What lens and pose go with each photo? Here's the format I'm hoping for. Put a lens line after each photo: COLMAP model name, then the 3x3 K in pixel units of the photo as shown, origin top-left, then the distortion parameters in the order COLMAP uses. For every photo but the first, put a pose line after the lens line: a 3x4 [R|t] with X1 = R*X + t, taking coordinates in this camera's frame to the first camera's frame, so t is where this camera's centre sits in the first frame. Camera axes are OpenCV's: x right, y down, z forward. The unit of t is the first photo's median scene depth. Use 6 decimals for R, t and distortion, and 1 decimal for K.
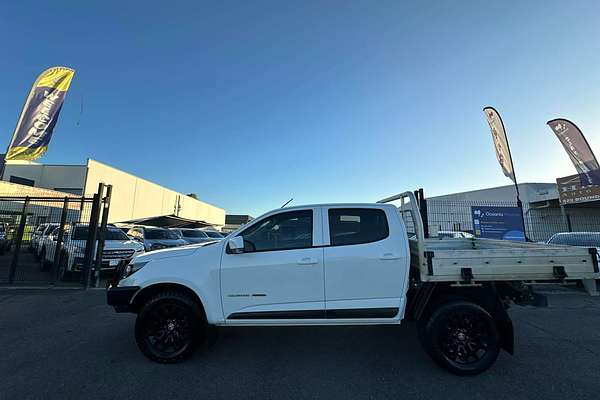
lens RADIAL K [[253.3, 0, 300.3], [0, 253.3, 209.1], [0, 0, 1]] dist [-0.001197, -0.000232]
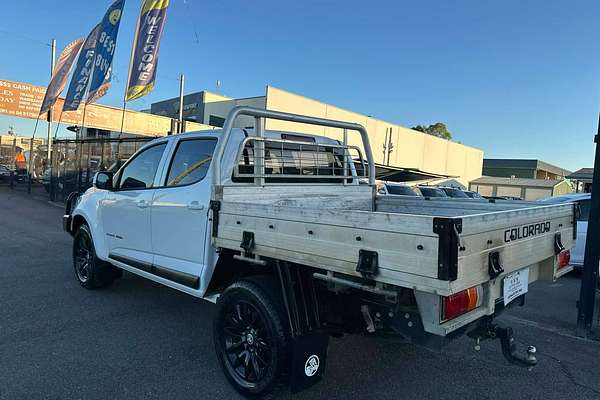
lens RADIAL K [[446.0, 0, 298.5], [0, 446.0, 212.1], [0, 0, 1]] dist [0.056674, -0.000764]
pose [[0.700460, 0.083785, -0.708756, 1.184273], [0.013048, 0.991416, 0.130095, 0.039093], [0.713572, -0.100374, 0.693354, 0.279811]]
